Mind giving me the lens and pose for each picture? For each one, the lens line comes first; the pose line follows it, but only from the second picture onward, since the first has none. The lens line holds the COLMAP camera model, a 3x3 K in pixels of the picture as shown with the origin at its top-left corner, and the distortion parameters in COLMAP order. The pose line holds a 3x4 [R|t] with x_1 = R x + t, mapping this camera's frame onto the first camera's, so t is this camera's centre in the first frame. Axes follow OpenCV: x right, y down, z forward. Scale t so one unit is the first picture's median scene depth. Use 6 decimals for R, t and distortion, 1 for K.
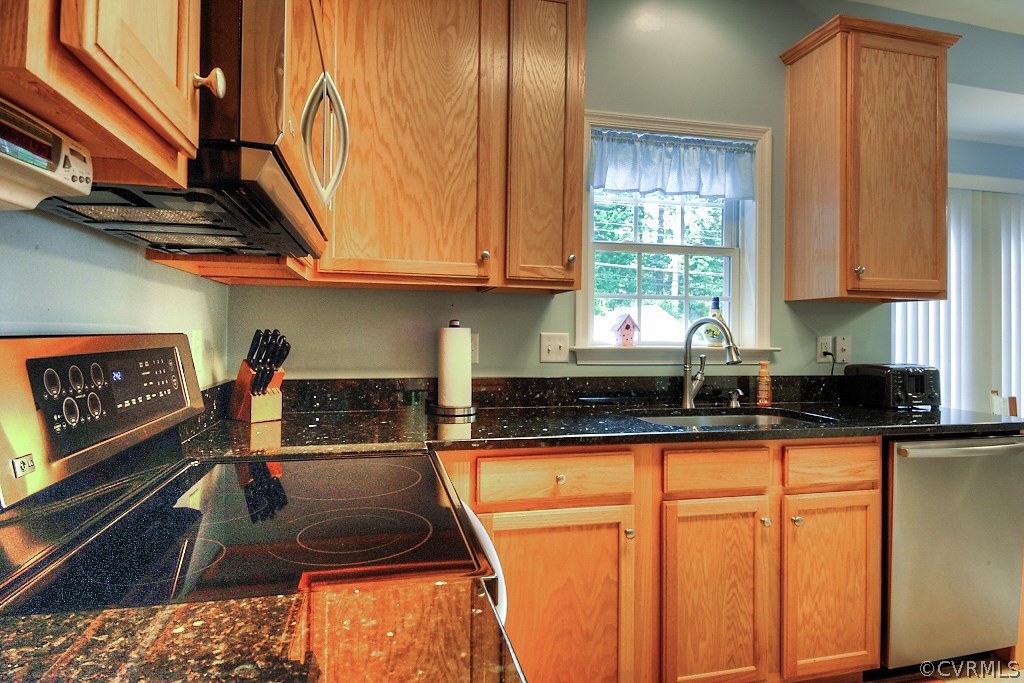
lens RADIAL K [[563.2, 0, 512.8], [0, 563.2, 326.2], [0, 0, 1]] dist [0.051633, -0.049971]
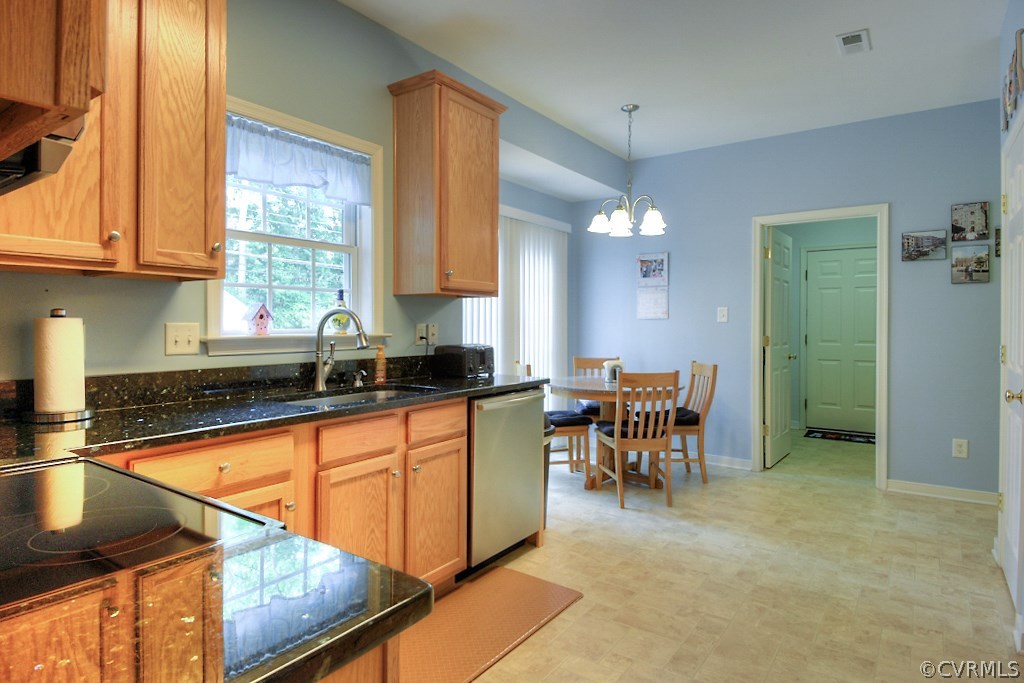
lens RADIAL K [[563.2, 0, 512.8], [0, 563.2, 326.2], [0, 0, 1]] dist [0.051633, -0.049971]
pose [[0.751919, -0.011240, 0.659159, -0.154614], [-0.003269, 0.999779, 0.020777, -0.004642], [-0.659247, -0.017777, 0.751716, -0.079294]]
